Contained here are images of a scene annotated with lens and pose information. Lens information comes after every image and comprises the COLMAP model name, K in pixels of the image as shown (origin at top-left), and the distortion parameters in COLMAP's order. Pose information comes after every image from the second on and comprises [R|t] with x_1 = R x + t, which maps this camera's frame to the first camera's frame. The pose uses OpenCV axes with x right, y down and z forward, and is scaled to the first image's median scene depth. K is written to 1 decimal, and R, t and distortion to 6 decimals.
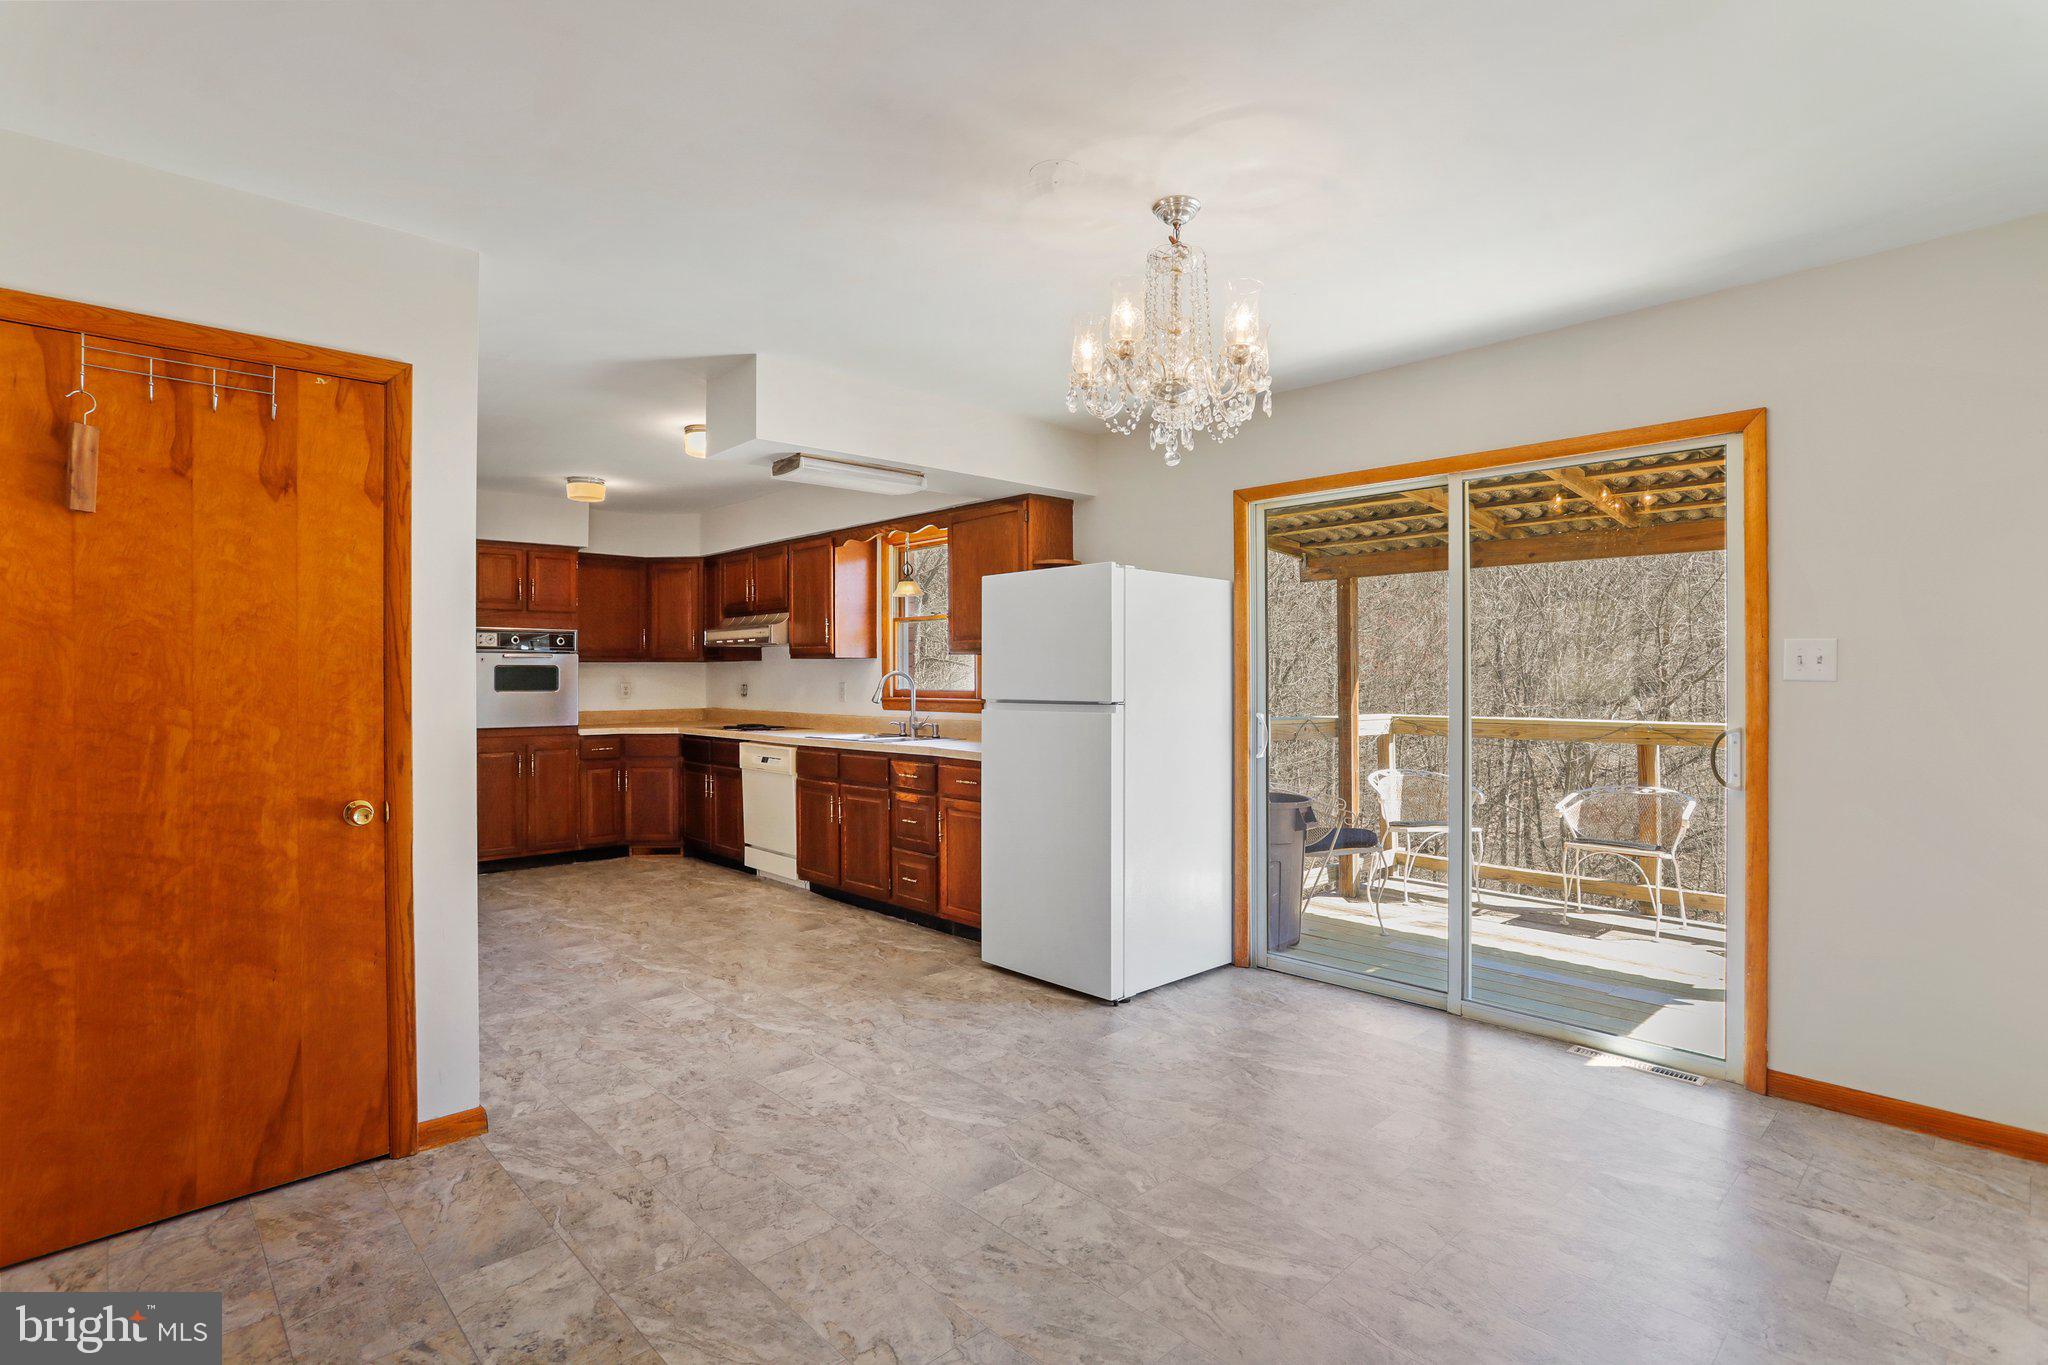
lens RADIAL K [[1005.2, 0, 983.5], [0, 1005.2, 656.6], [0, 0, 1]] dist [0.027560, 0.000294]
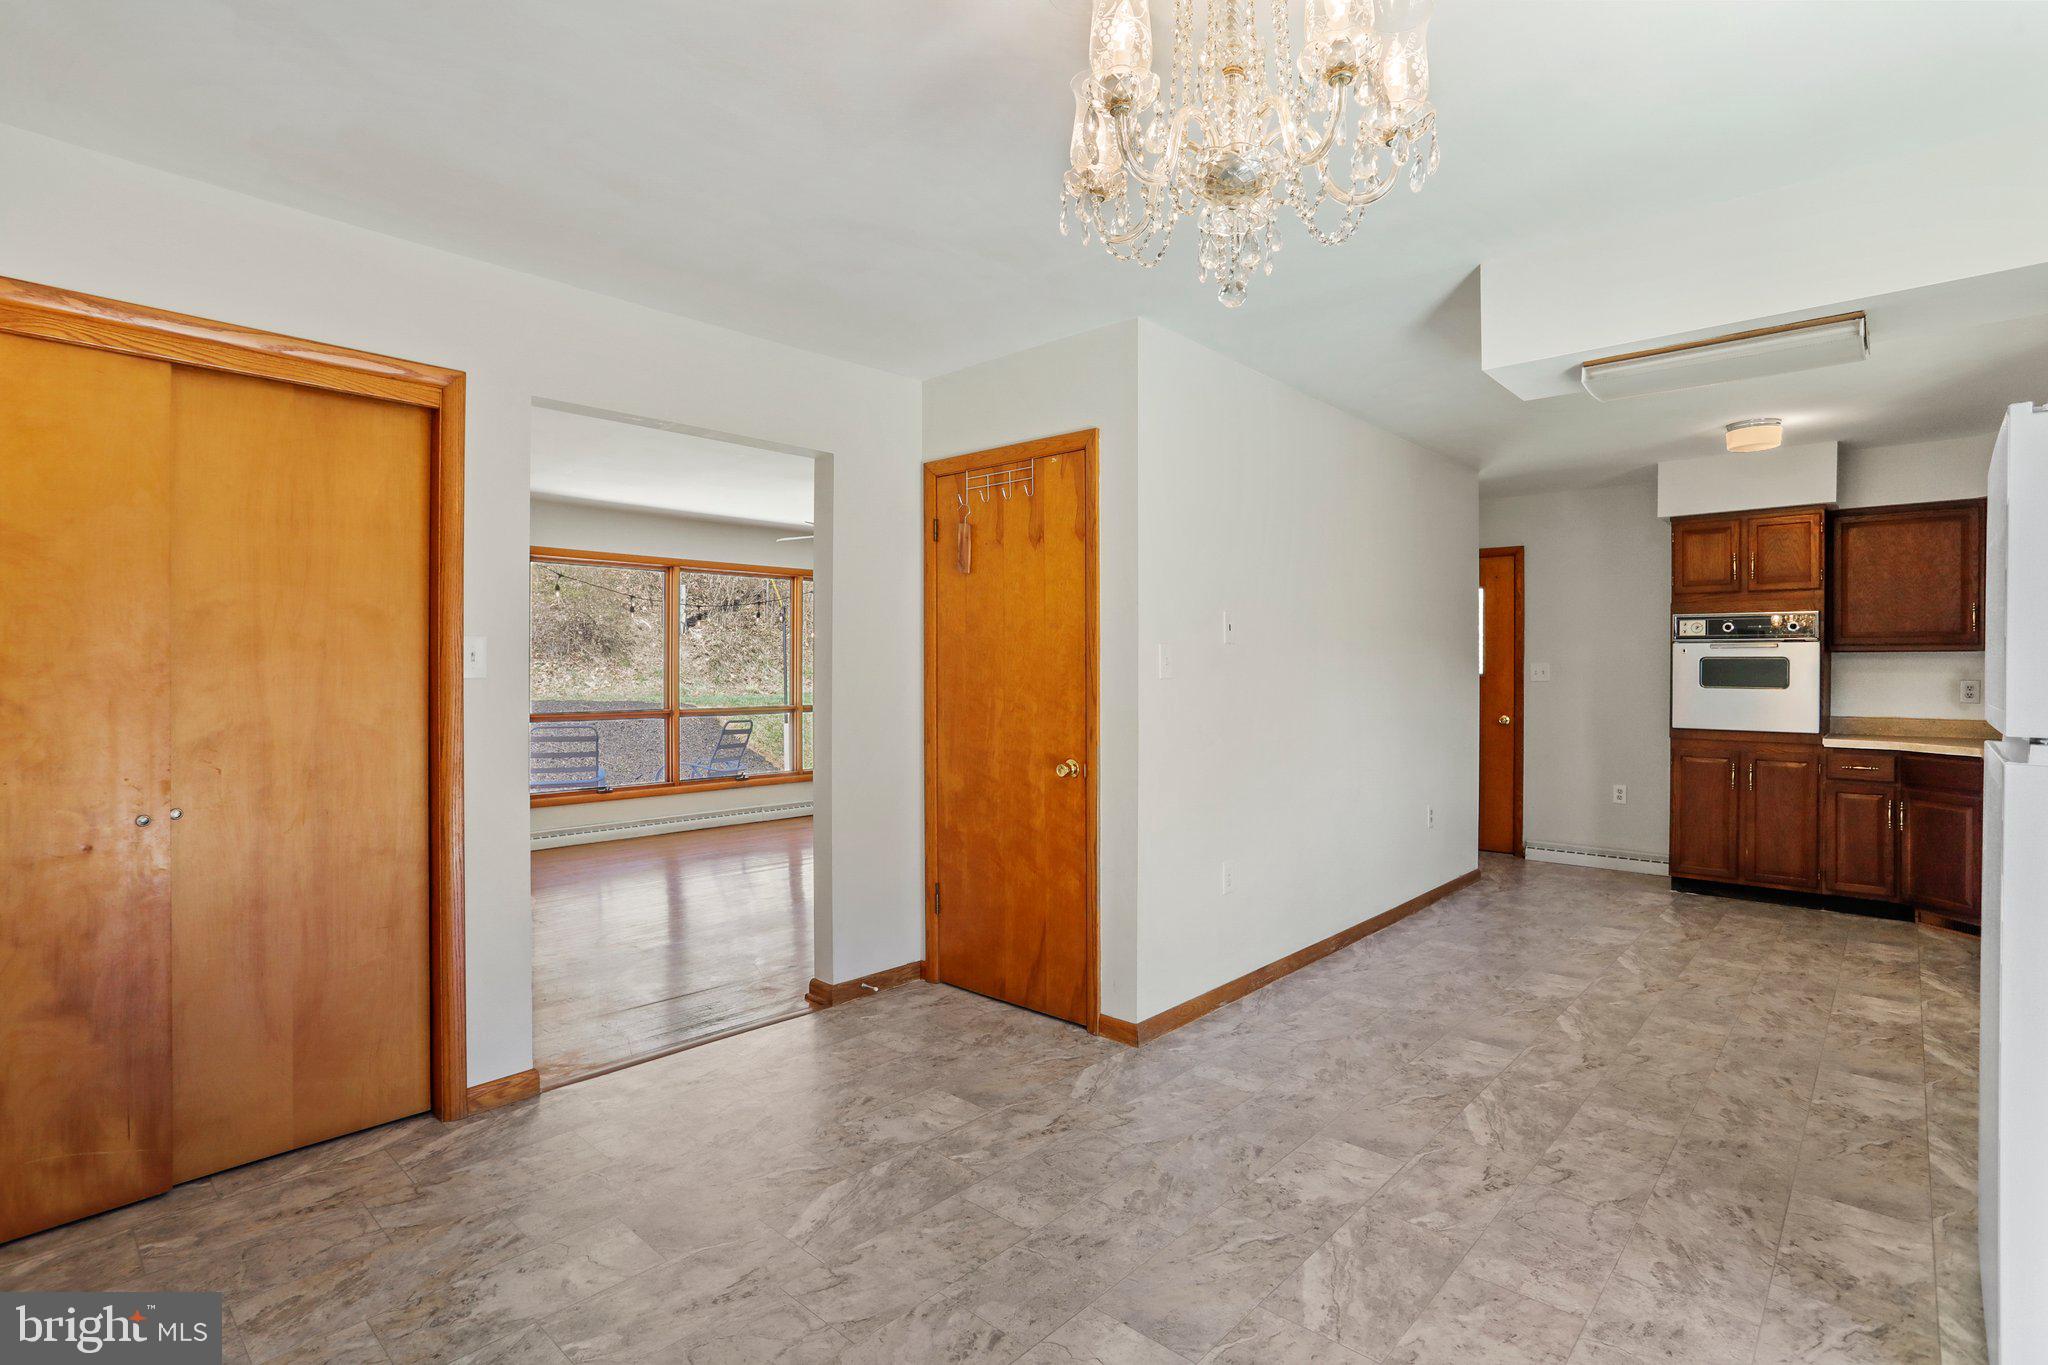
lens RADIAL K [[994.9, 0, 1022.5], [0, 994.9, 661.9], [0, 0, 1]] dist [-0.044665, 0.026196]
pose [[0.113409, -0.004402, -0.993539, 0.539463], [0.016554, 0.999860, -0.002540, 0.009611], [0.993410, -0.016159, 0.113466, 0.601996]]
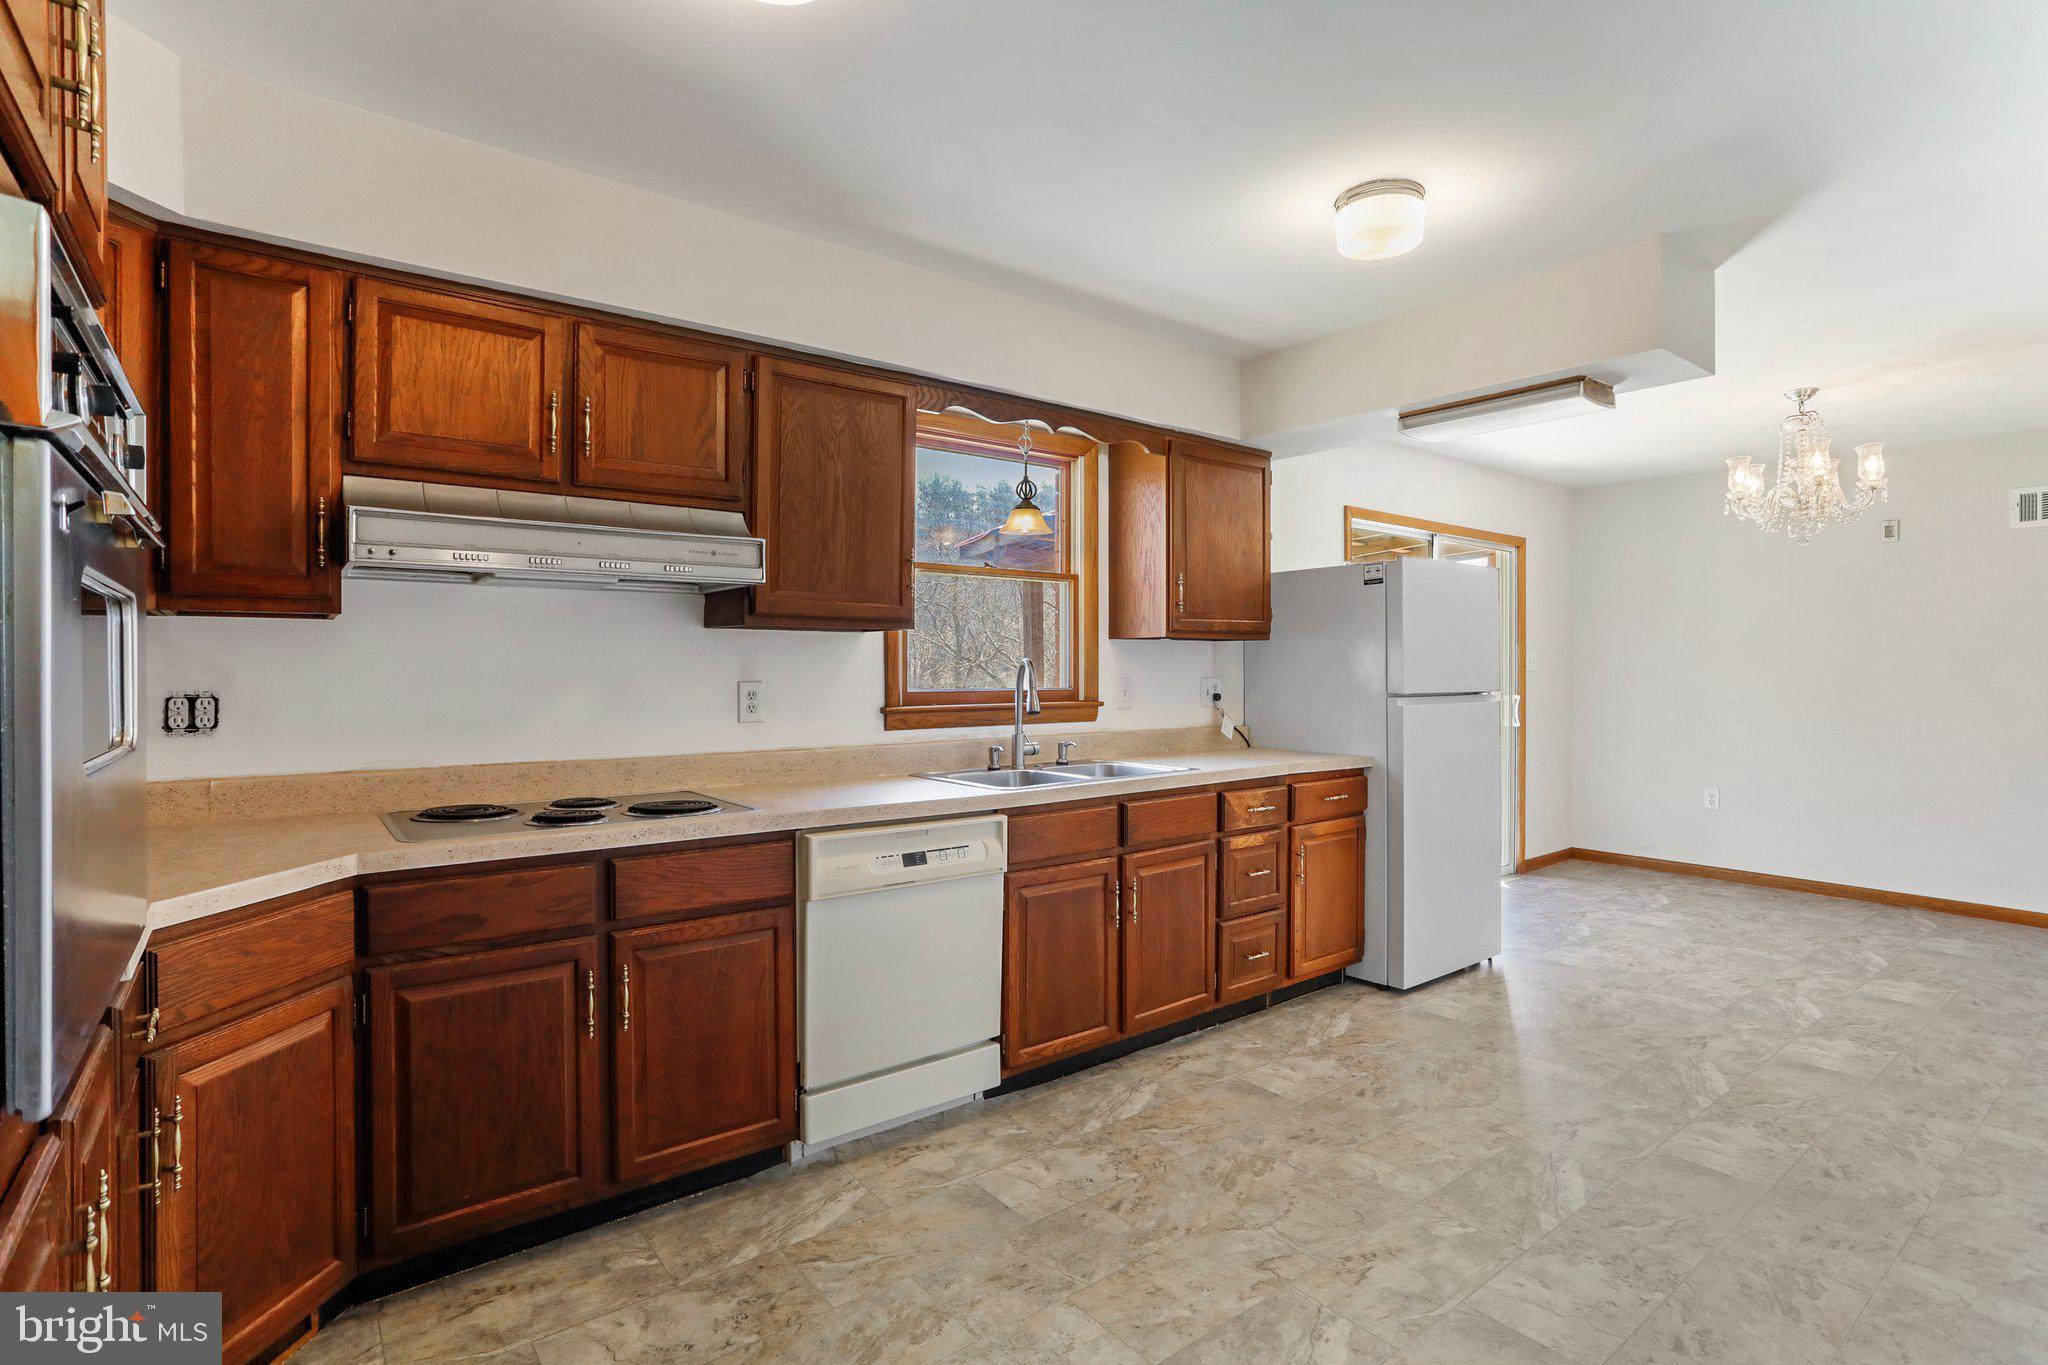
lens RADIAL K [[994.9, 0, 1022.5], [0, 994.9, 661.9], [0, 0, 1]] dist [-0.044665, 0.026196]
pose [[0.056404, 0.008535, 0.998372, -1.117436], [-0.021564, 0.999741, -0.007329, 0.035156], [-0.998175, -0.021116, 0.056574, 1.626512]]
